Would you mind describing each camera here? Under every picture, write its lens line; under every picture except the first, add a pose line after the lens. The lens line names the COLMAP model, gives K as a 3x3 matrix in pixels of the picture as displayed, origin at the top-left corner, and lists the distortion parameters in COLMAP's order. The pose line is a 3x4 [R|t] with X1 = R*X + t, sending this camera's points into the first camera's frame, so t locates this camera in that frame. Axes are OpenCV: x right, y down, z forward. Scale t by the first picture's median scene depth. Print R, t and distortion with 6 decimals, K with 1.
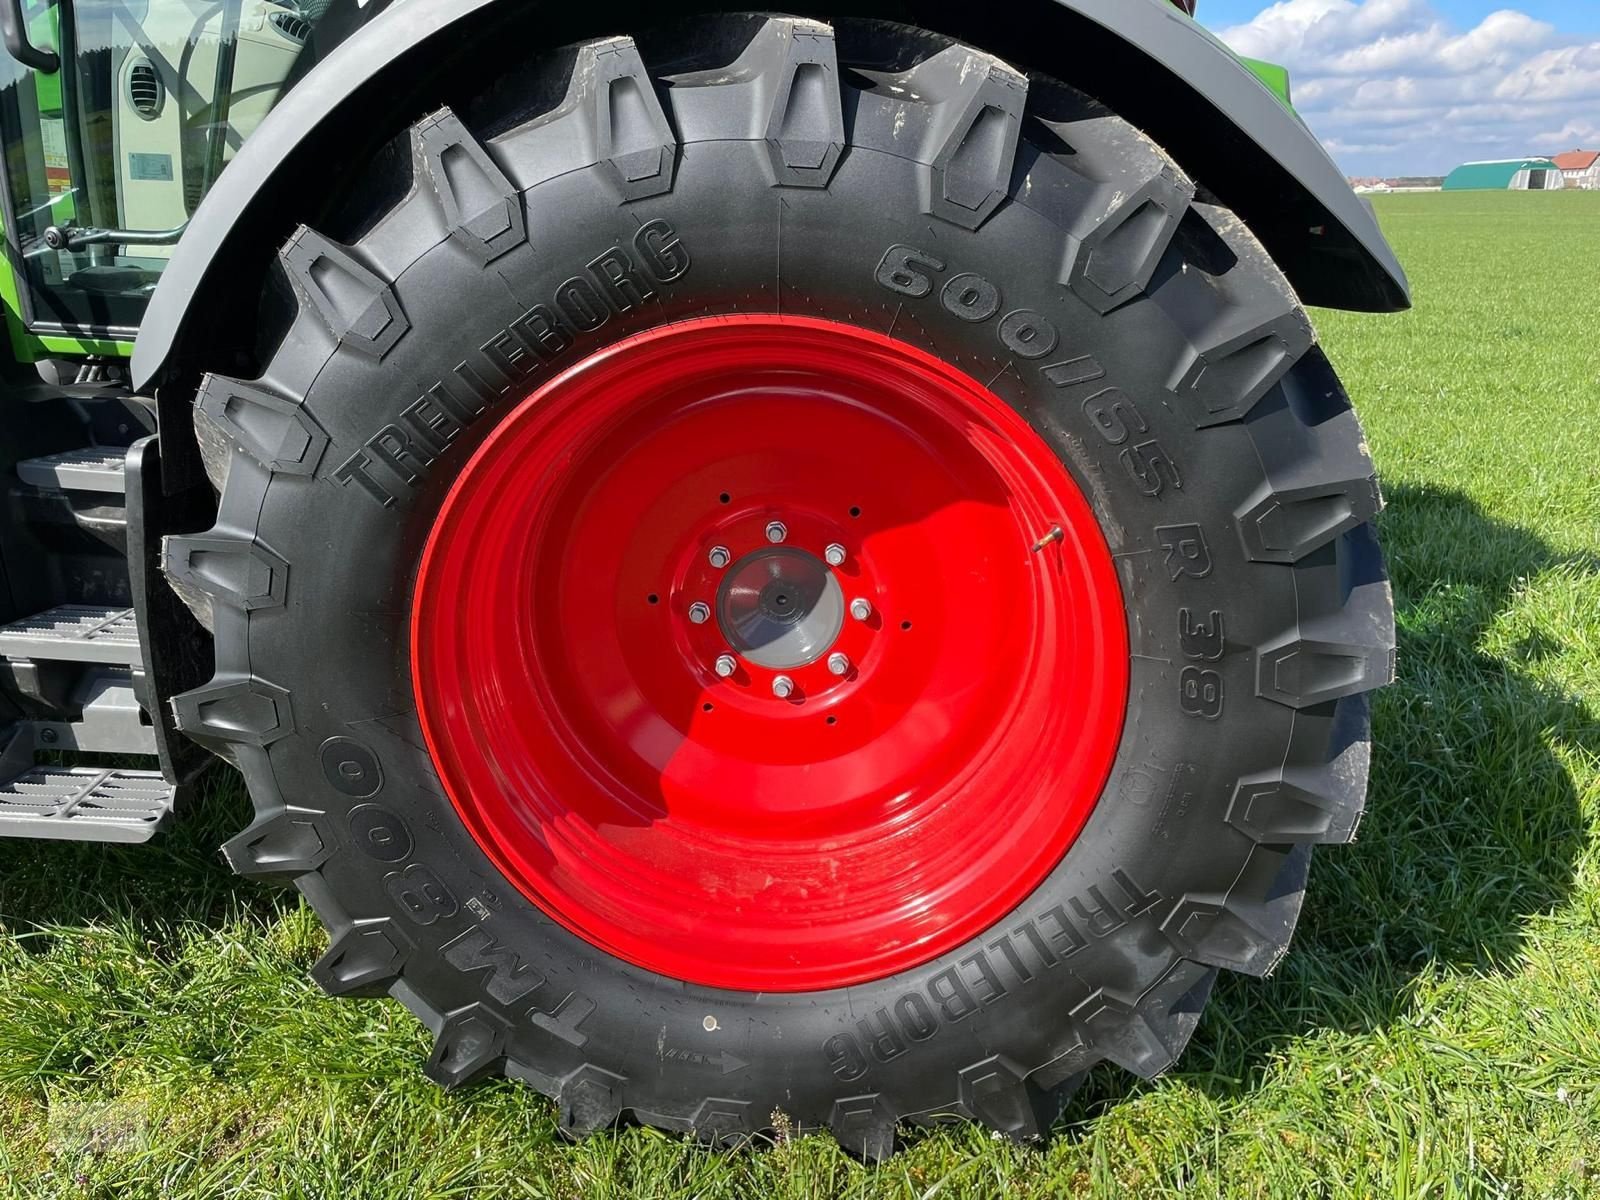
lens RADIAL K [[1206.4, 0, 786.3], [0, 1206.4, 594.9], [0, 0, 1]] dist [0.069411, -0.088560]
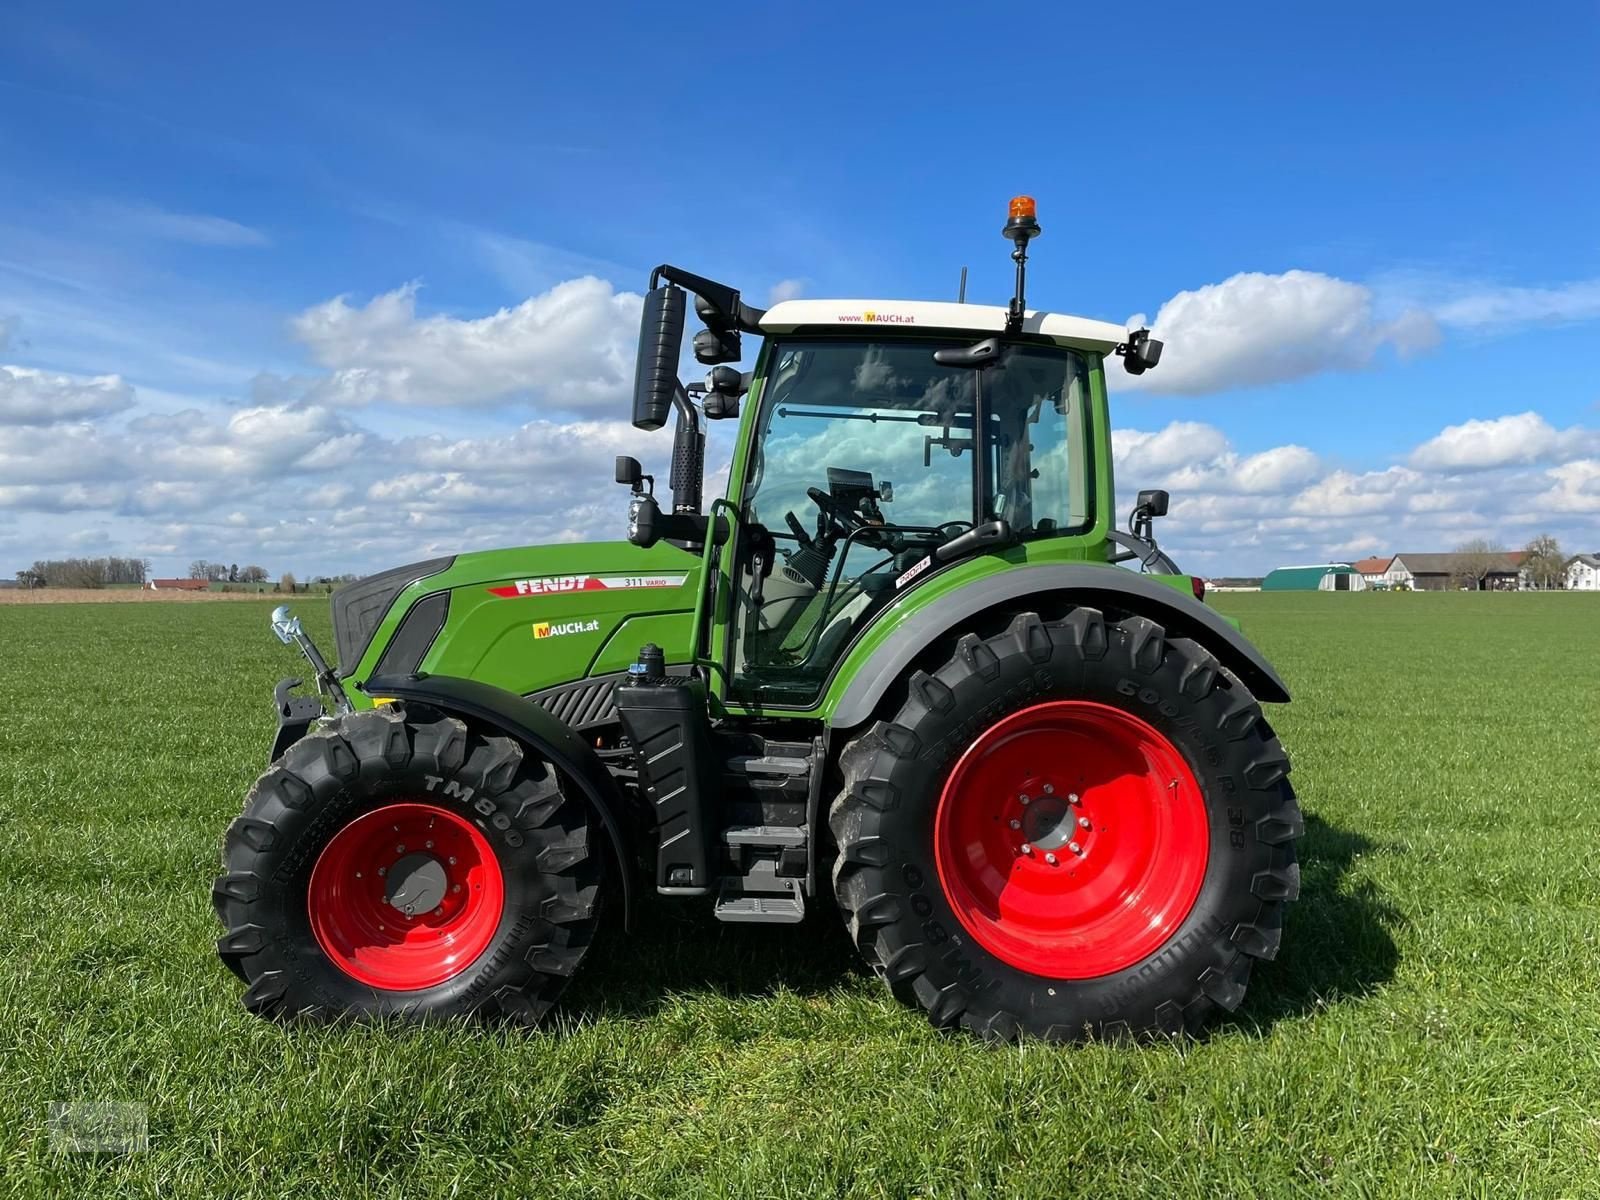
lens RADIAL K [[1206.4, 0, 803.8], [0, 1206.4, 602.0], [0, 0, 1]] dist [0.069411, -0.088560]
pose [[0.993637, 0.017489, 0.111268, -0.847231], [0.016228, 0.955335, -0.295079, 0.326923], [-0.111459, 0.295007, 0.948972, -1.478340]]
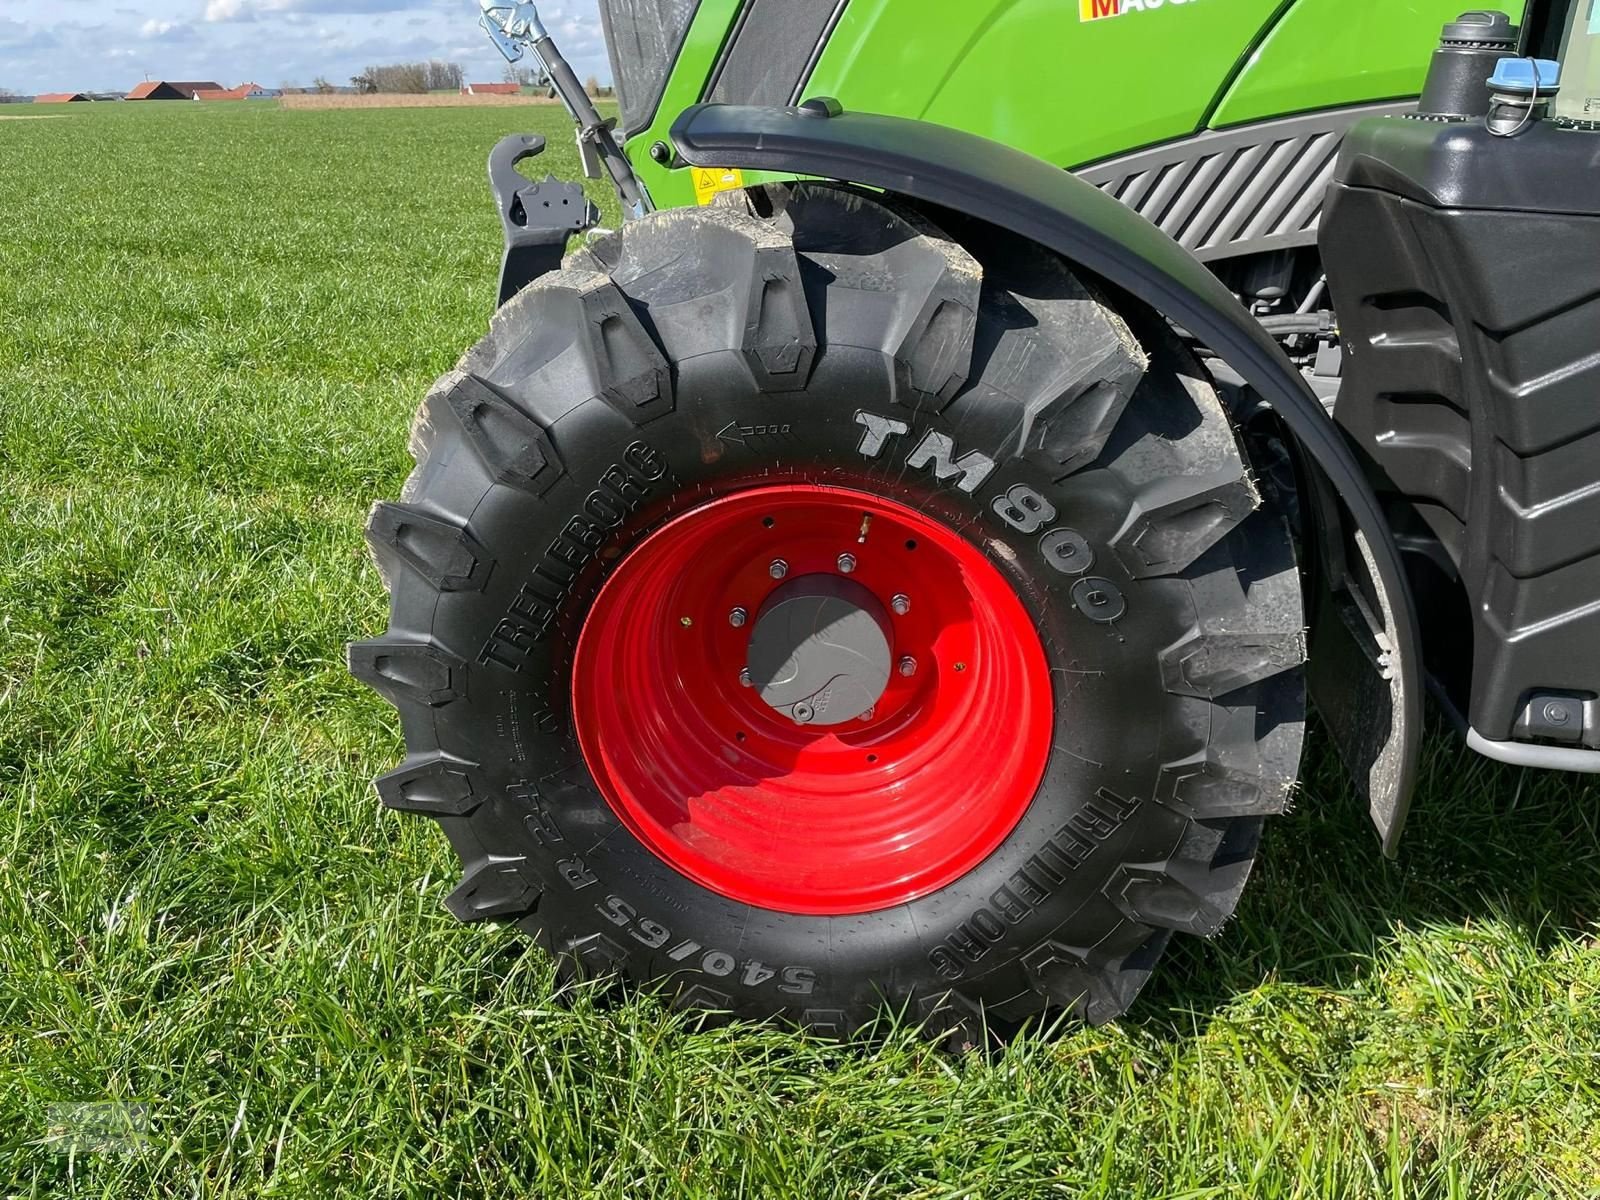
lens RADIAL K [[1206.4, 0, 790.3], [0, 1206.4, 607.9], [0, 0, 1]] dist [0.069411, -0.088560]
pose [[0.990020, 0.061459, -0.126816, -1.248812], [-0.049389, 0.994134, 0.096215, -0.009847], [0.131986, -0.088992, 0.987249, 0.154770]]
